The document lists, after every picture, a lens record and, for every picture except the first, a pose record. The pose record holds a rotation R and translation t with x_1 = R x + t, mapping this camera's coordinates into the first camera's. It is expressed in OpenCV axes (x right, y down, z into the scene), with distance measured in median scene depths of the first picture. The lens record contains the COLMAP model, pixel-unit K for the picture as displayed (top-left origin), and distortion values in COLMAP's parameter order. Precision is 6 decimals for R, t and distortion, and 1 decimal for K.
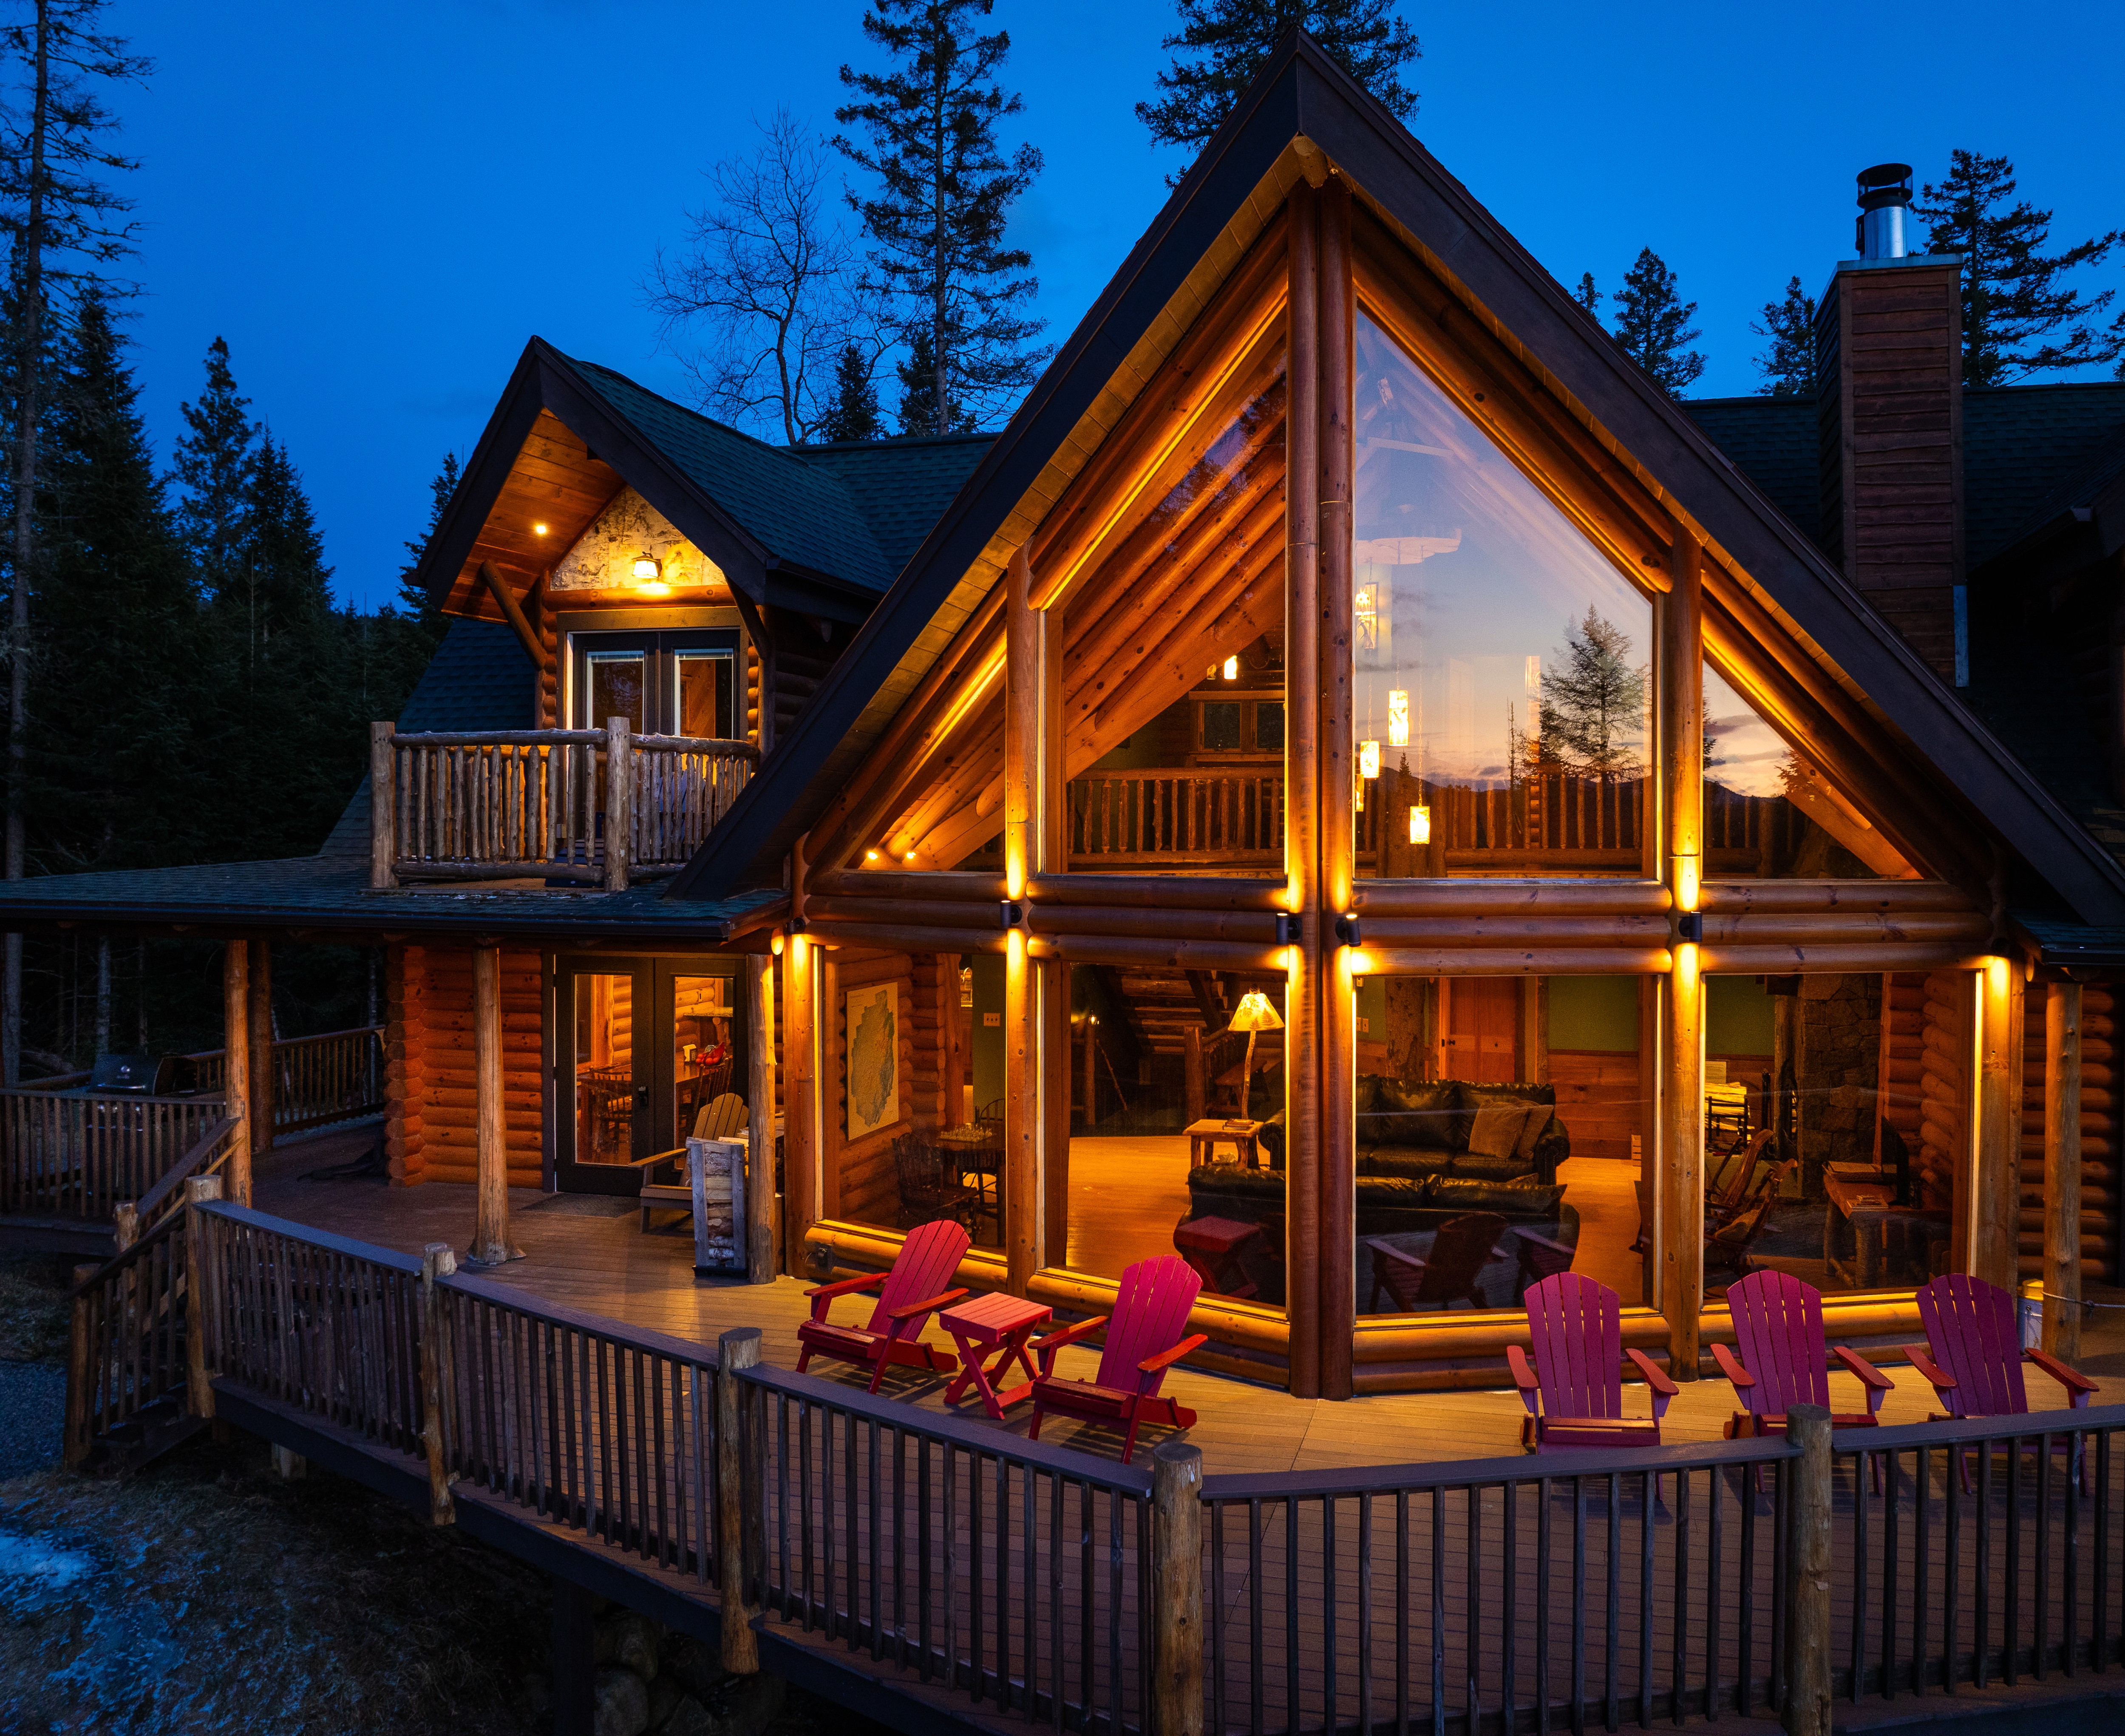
lens RADIAL K [[1675.5, 0, 1060.3], [0, 1675.5, 875.5], [0, 0, 1]] dist [-0.053545, 0.010180]
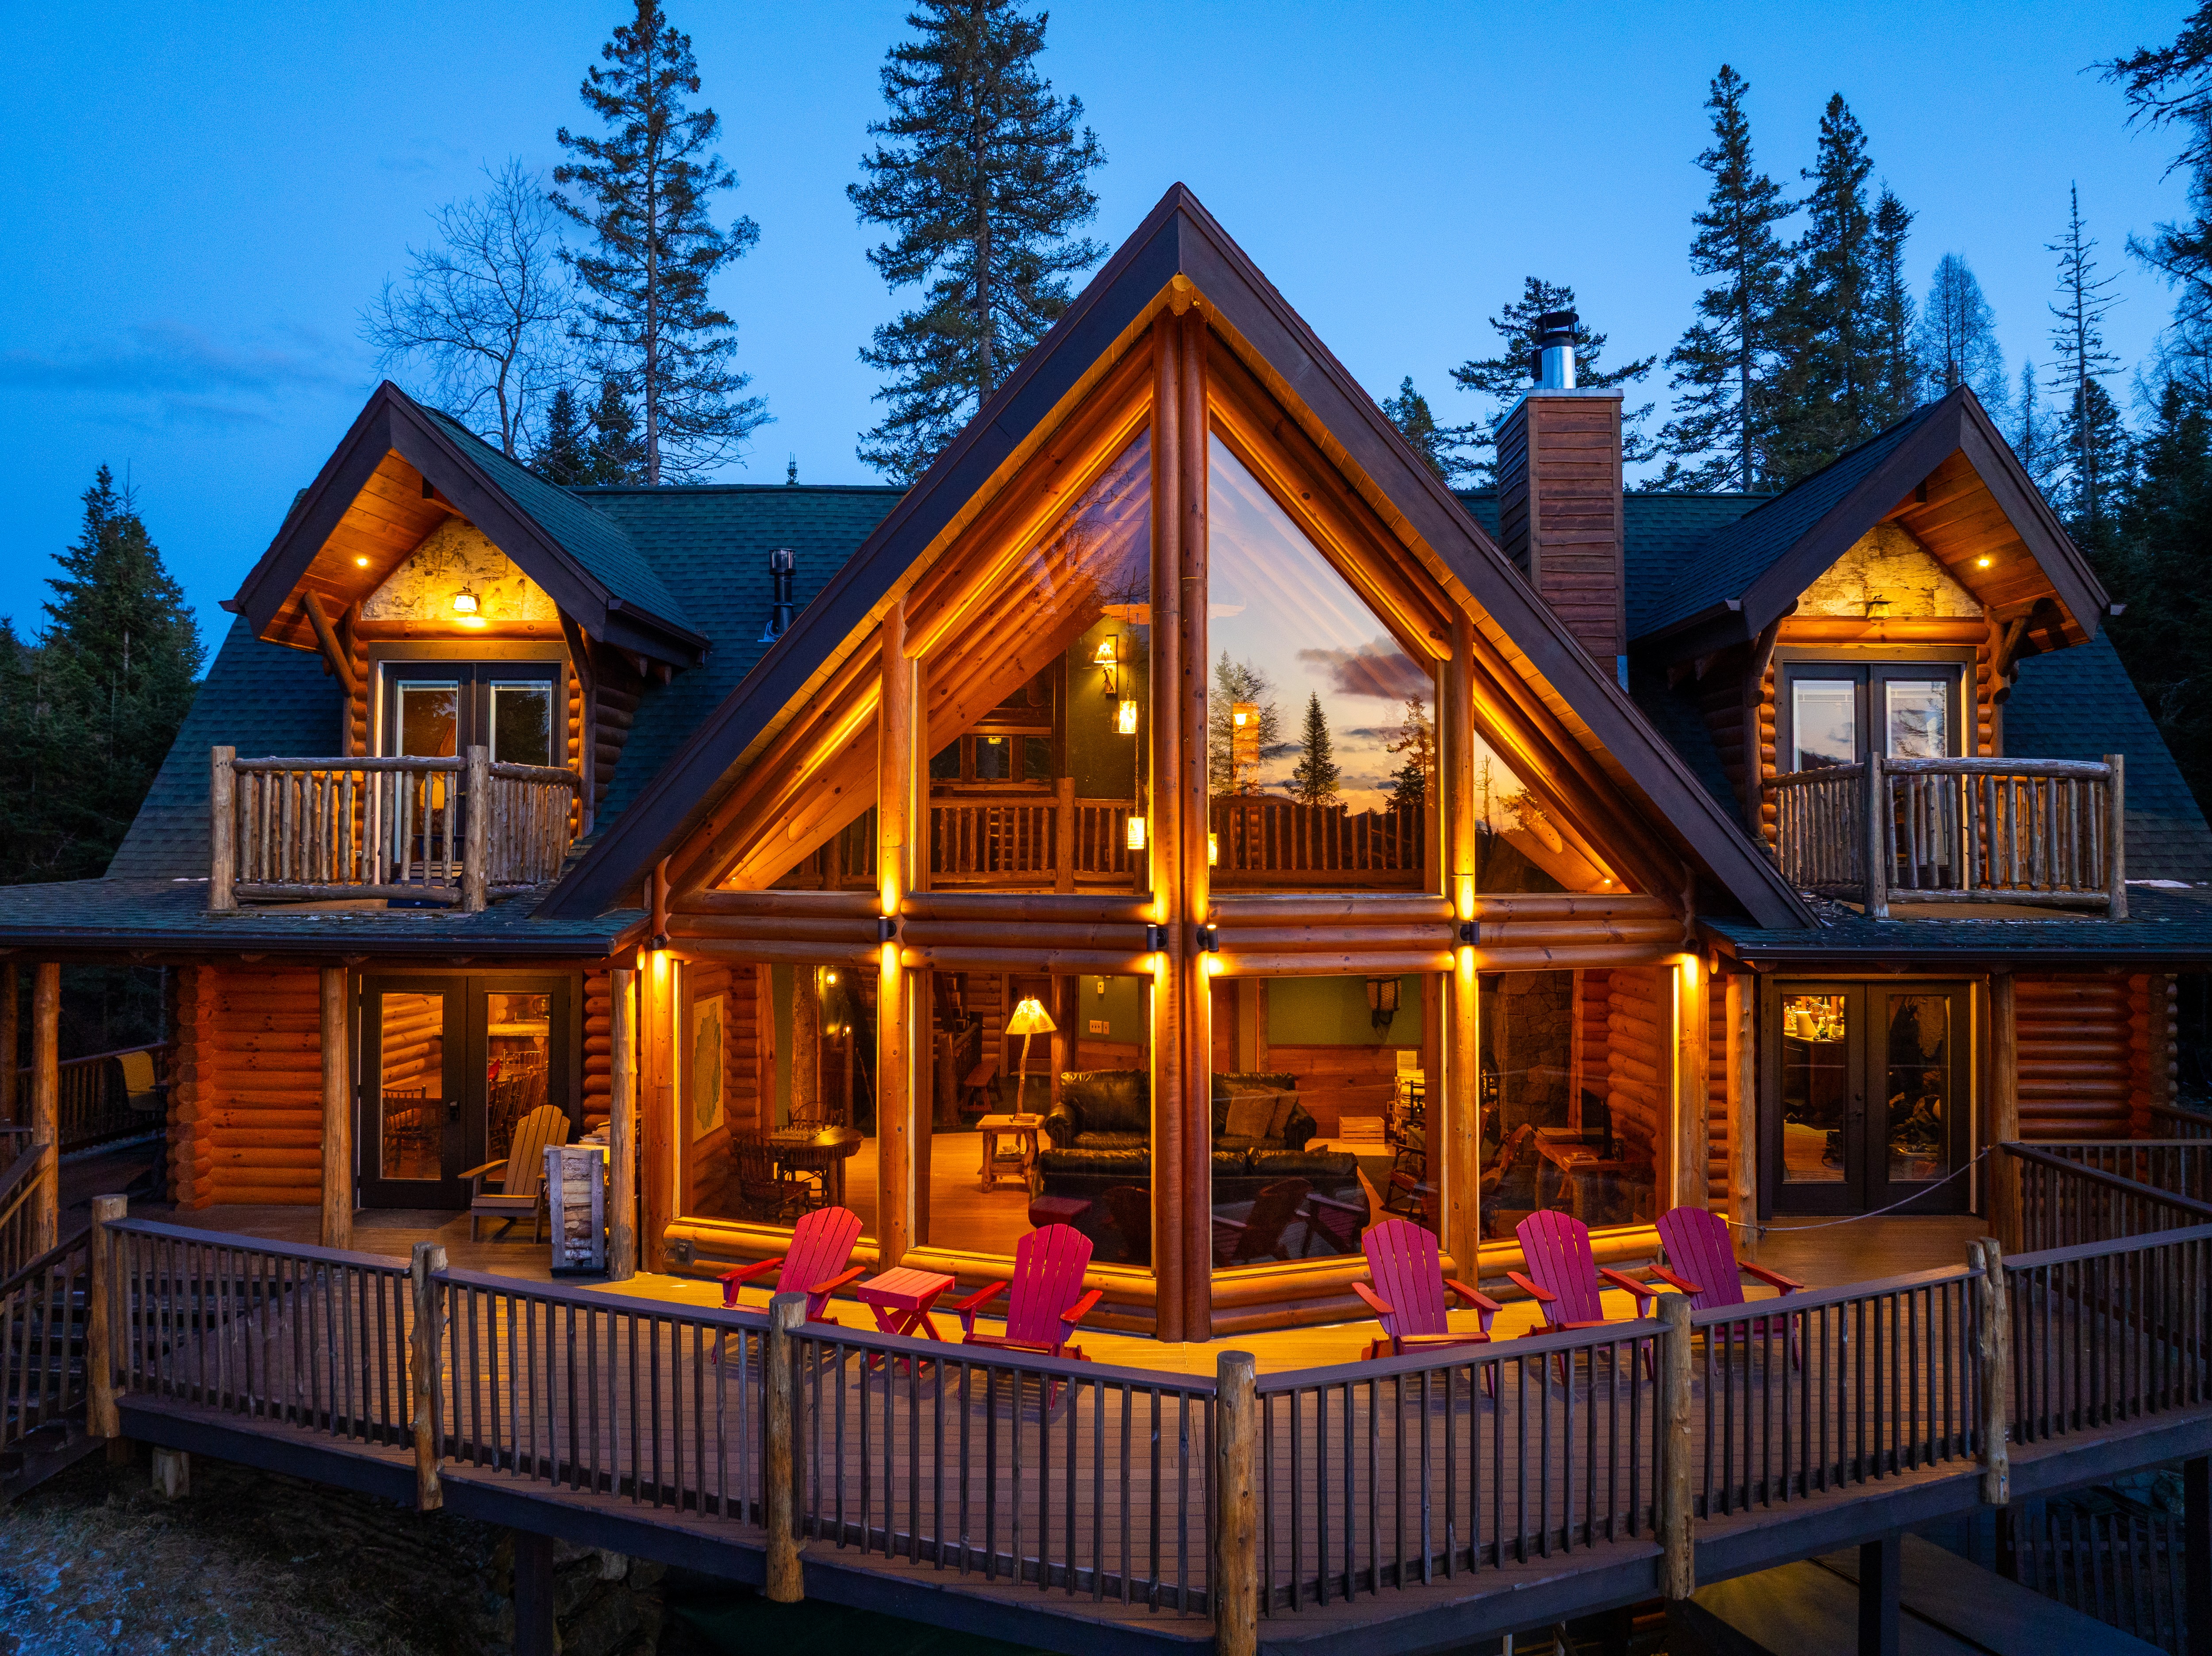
lens RADIAL K [[1571.3, 0, 1099.3], [0, 1571.3, 832.2], [0, 0, 1]] dist [-0.055831, 0.015968]
pose [[0.973433, 0.004014, 0.228935, -0.123685], [0.005387, 0.999168, -0.040425, 0.001451], [-0.228907, 0.040584, 0.972602, -0.050256]]
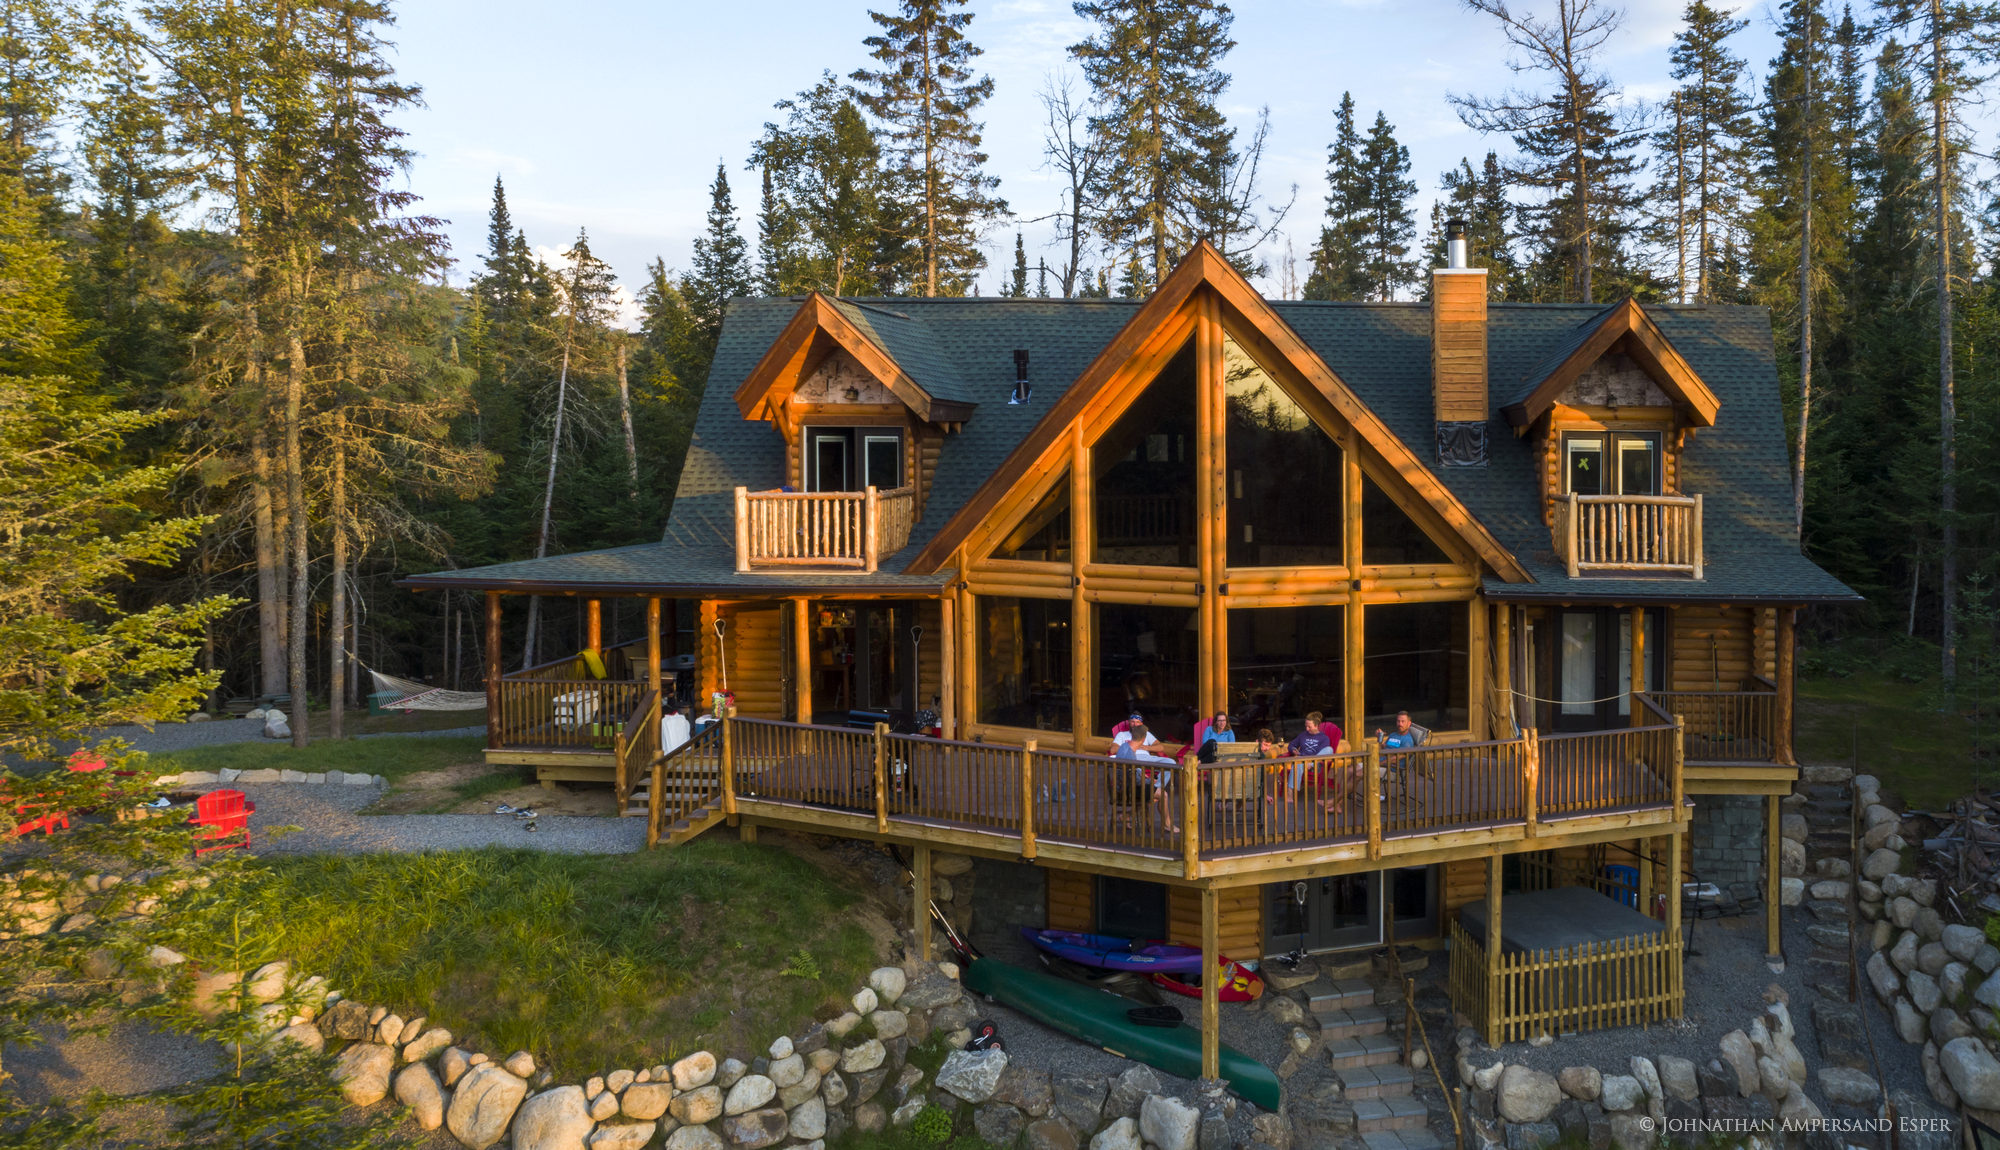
lens RADIAL K [[1370.2, 0, 1004.3], [0, 1370.2, 574.9], [0, 0, 1]] dist [-0.002381, -0.000372]
pose [[0.999738, -0.021789, 0.007038, -0.127972], [0.021358, 0.998185, 0.056305, -0.091381], [-0.008252, -0.056140, 0.998389, -0.856055]]
